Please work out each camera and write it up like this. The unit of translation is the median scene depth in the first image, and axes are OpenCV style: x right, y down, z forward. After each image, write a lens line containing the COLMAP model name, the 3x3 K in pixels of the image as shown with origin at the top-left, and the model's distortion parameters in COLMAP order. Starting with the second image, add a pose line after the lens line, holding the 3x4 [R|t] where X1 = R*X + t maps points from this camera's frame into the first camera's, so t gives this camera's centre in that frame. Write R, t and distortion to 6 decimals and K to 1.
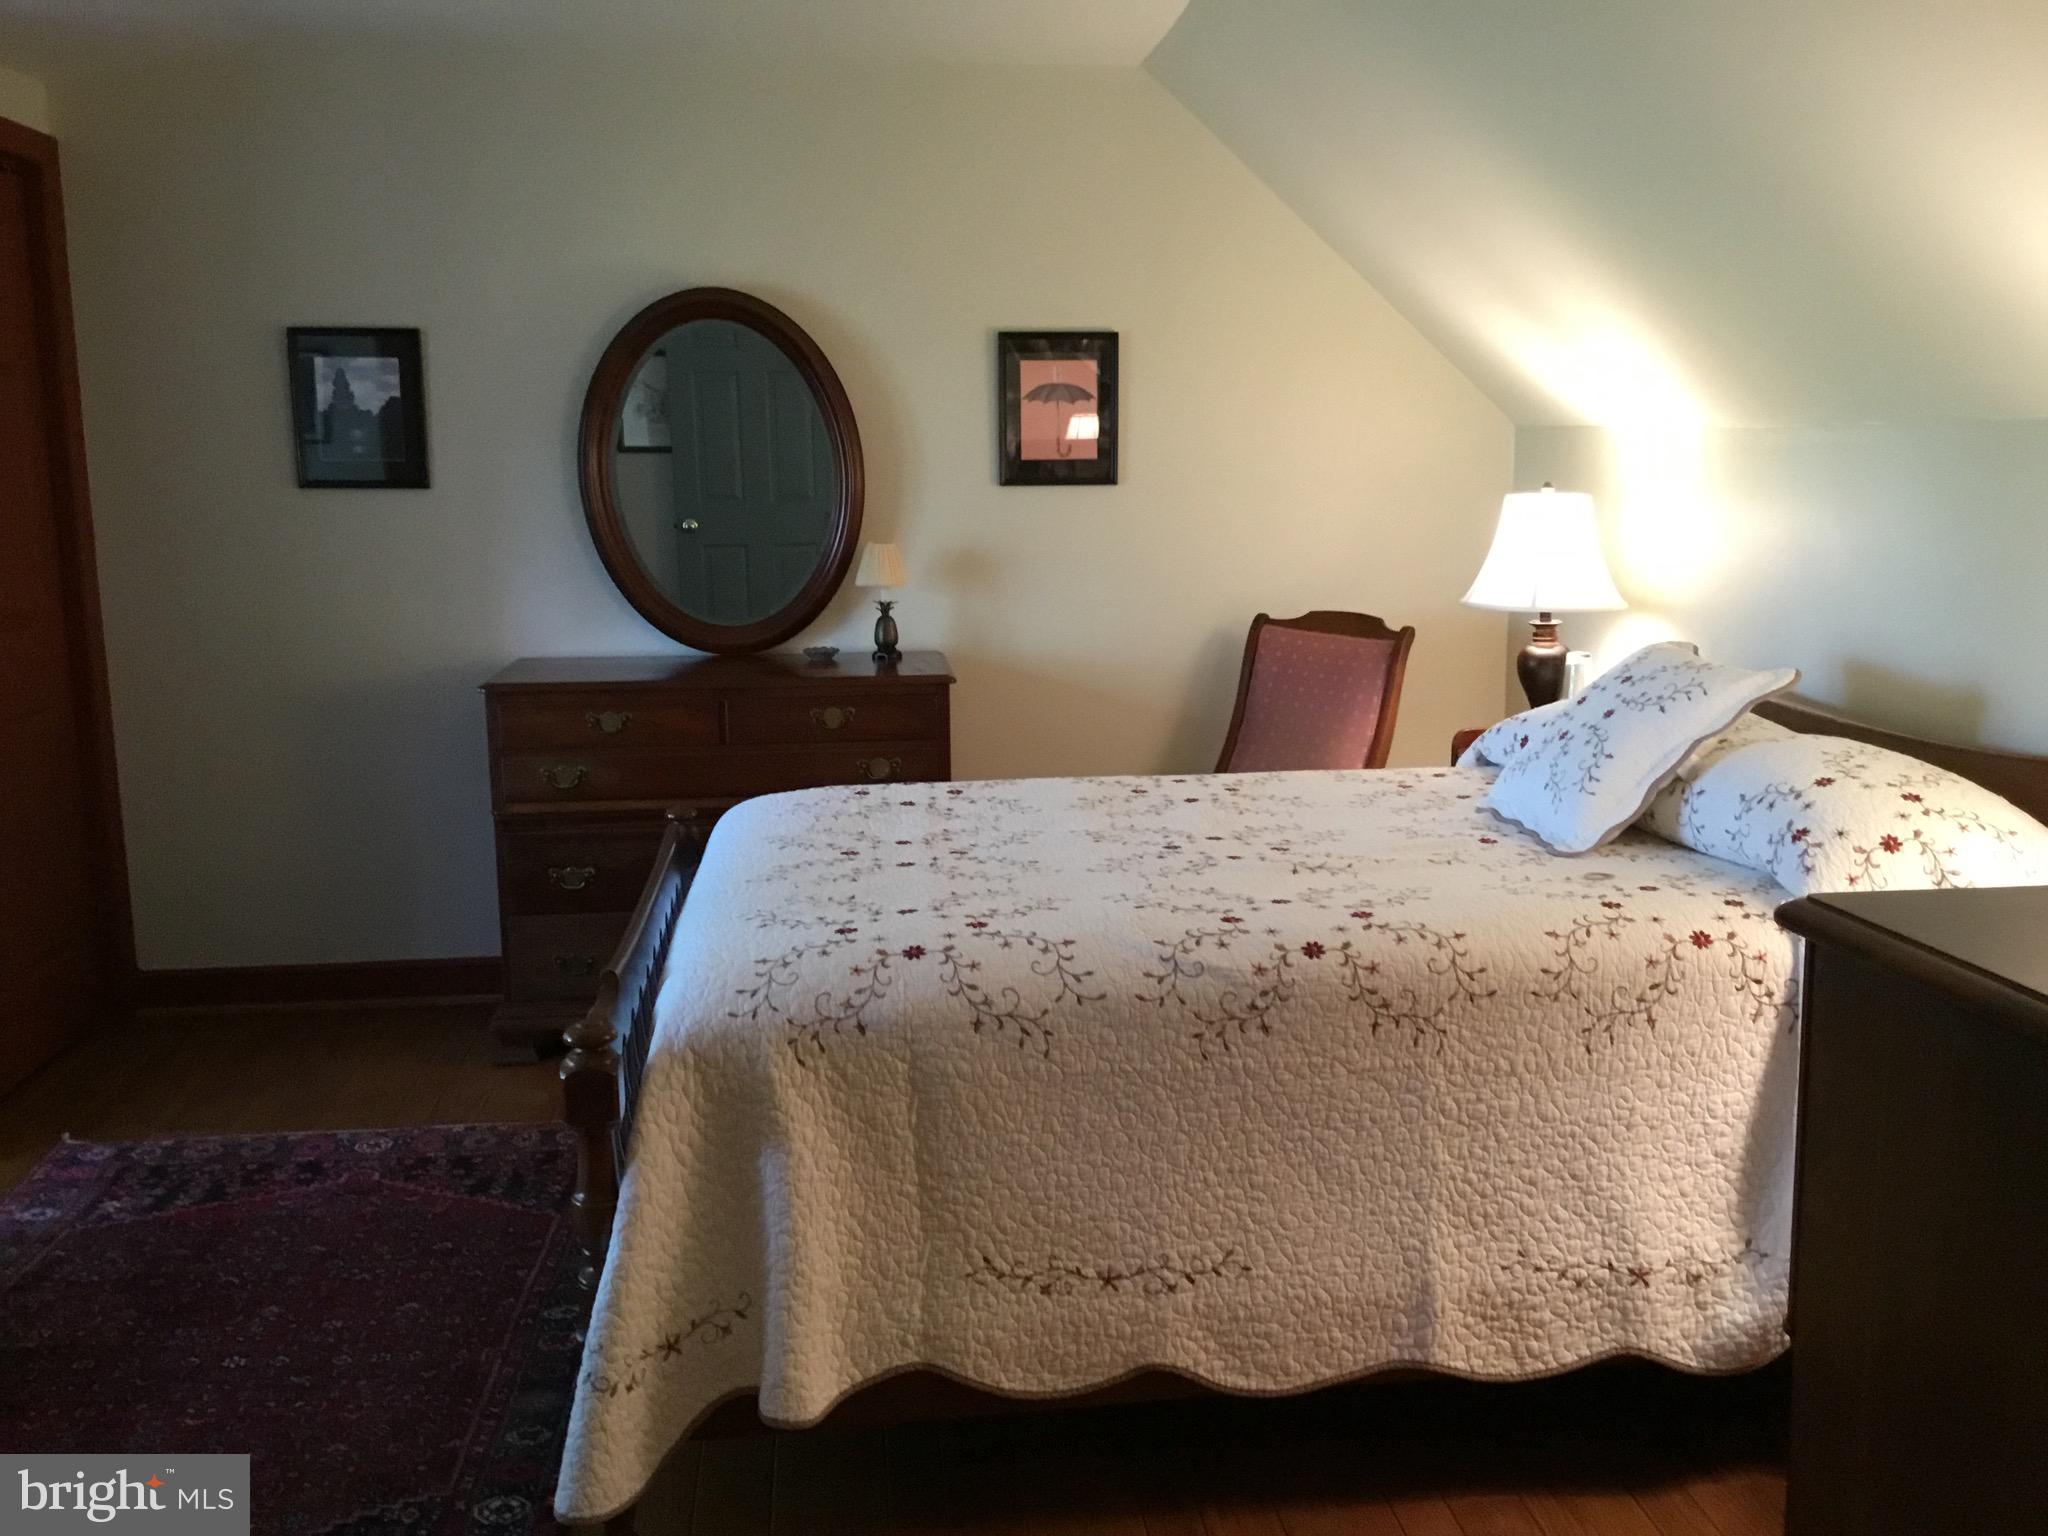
lens RADIAL K [[1844.0, 0, 1021.5], [0, 1844.0, 772.3], [0, 0, 1]] dist [0.034815, -0.075509]
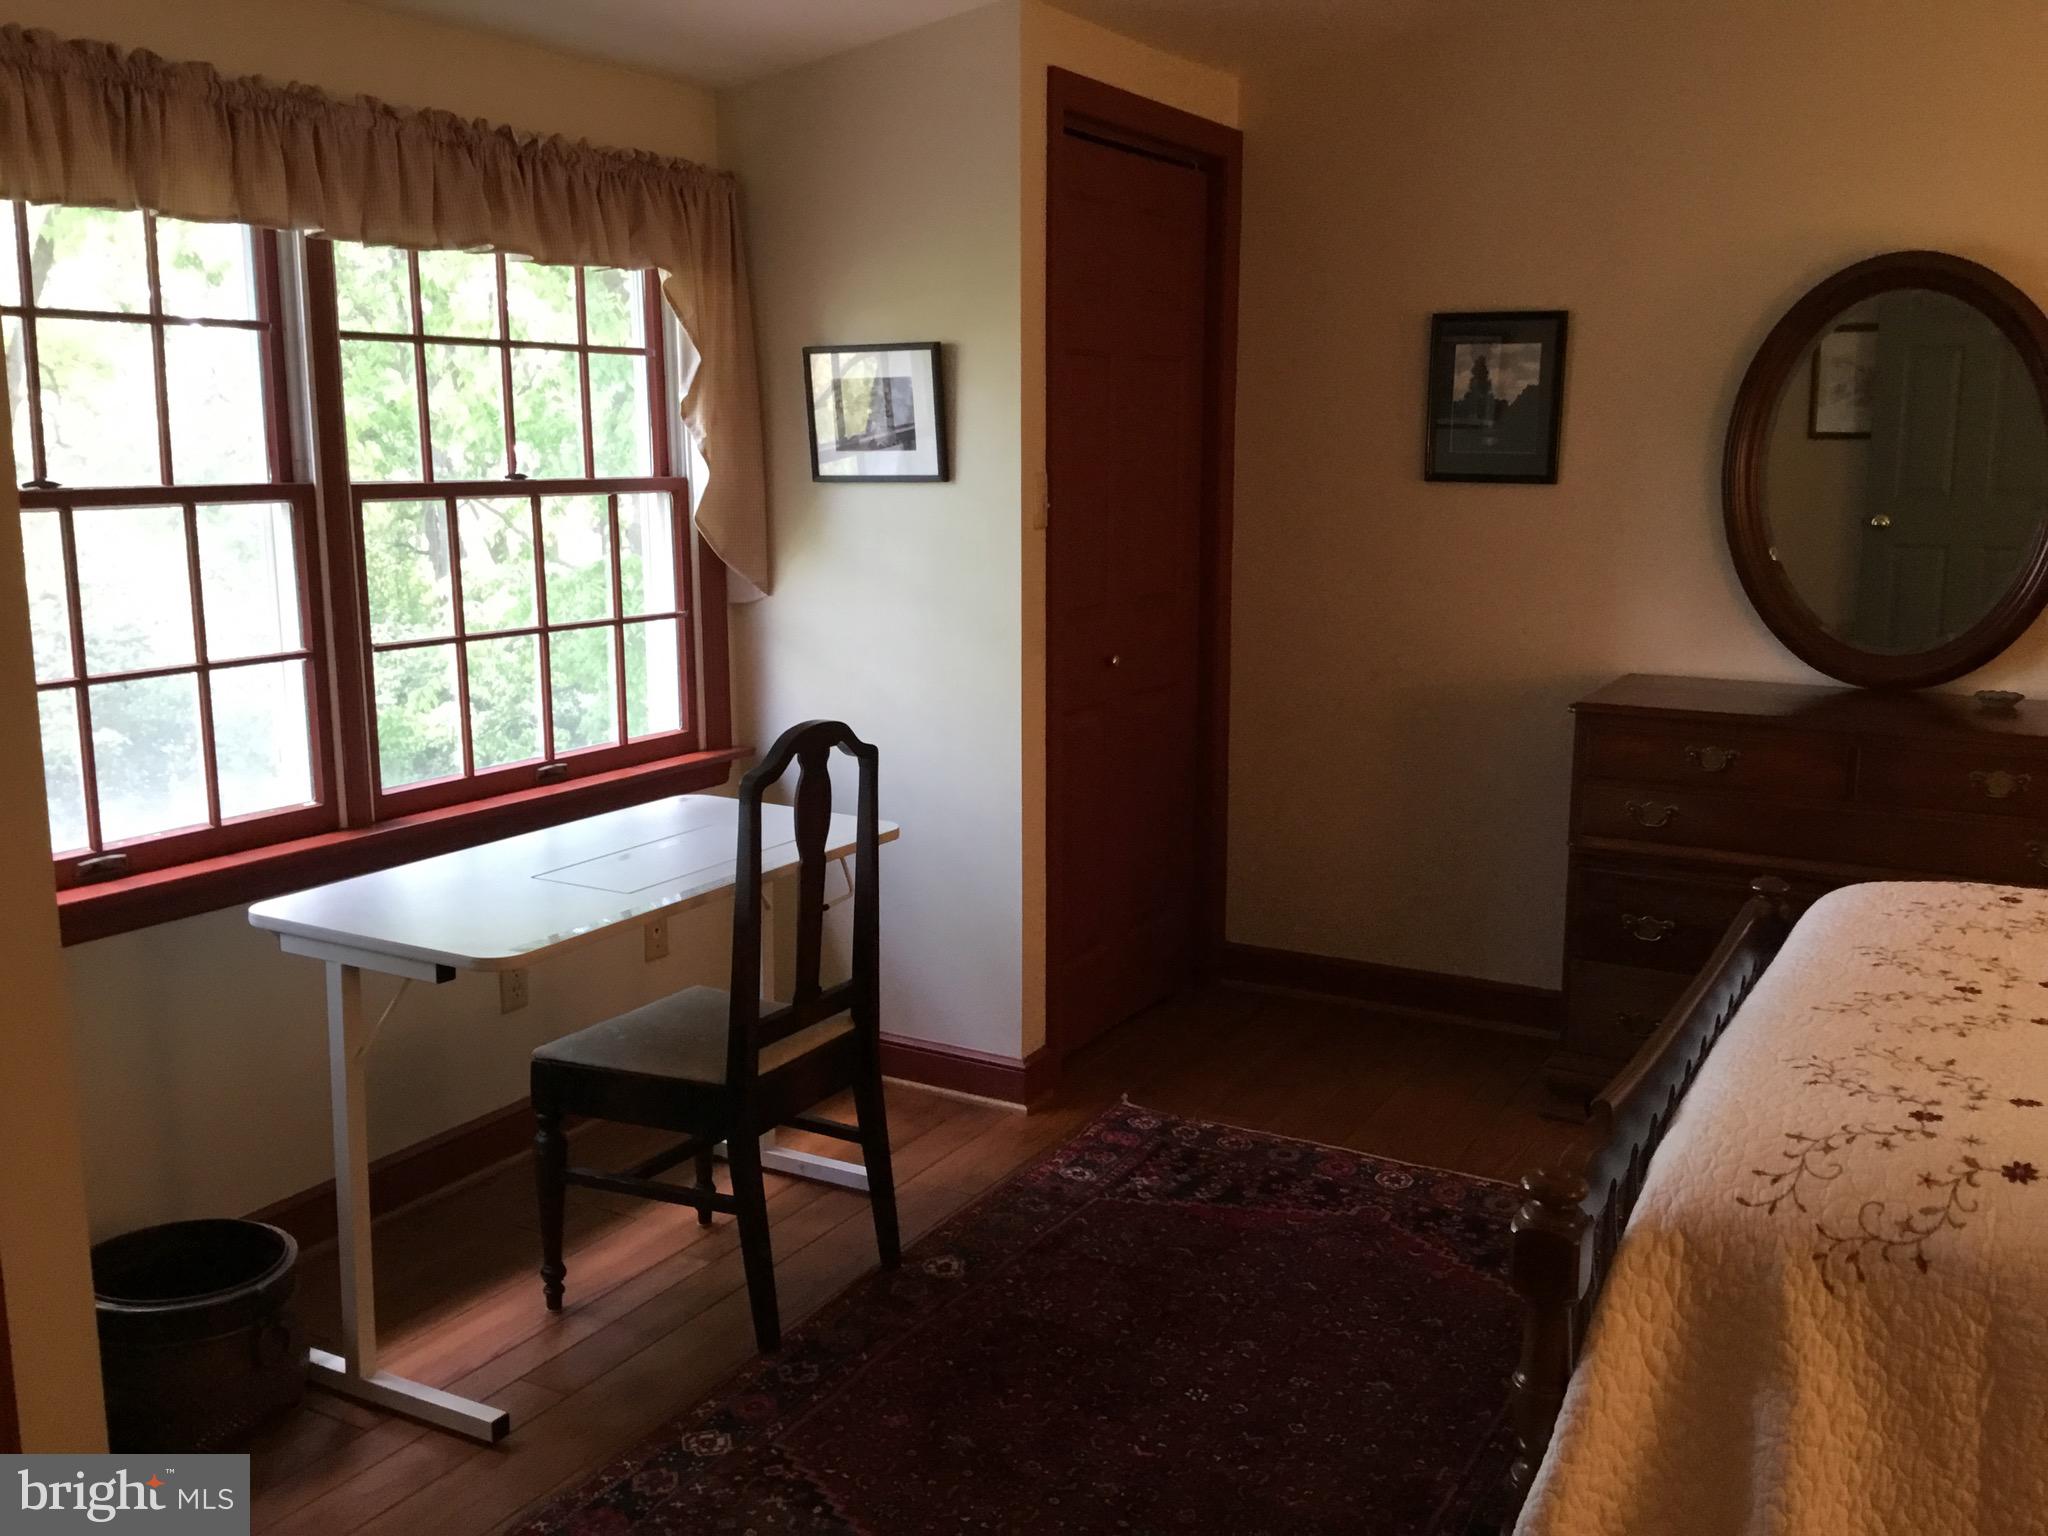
lens RADIAL K [[1844.0, 0, 1027.6], [0, 1844.0, 753.9], [0, 0, 1]] dist [0.034815, -0.075509]
pose [[0.814907, 0.110880, -0.568886, 0.014980], [-0.109463, 0.993309, 0.036802, -0.038838], [0.569161, 0.032282, 0.821592, 0.144851]]
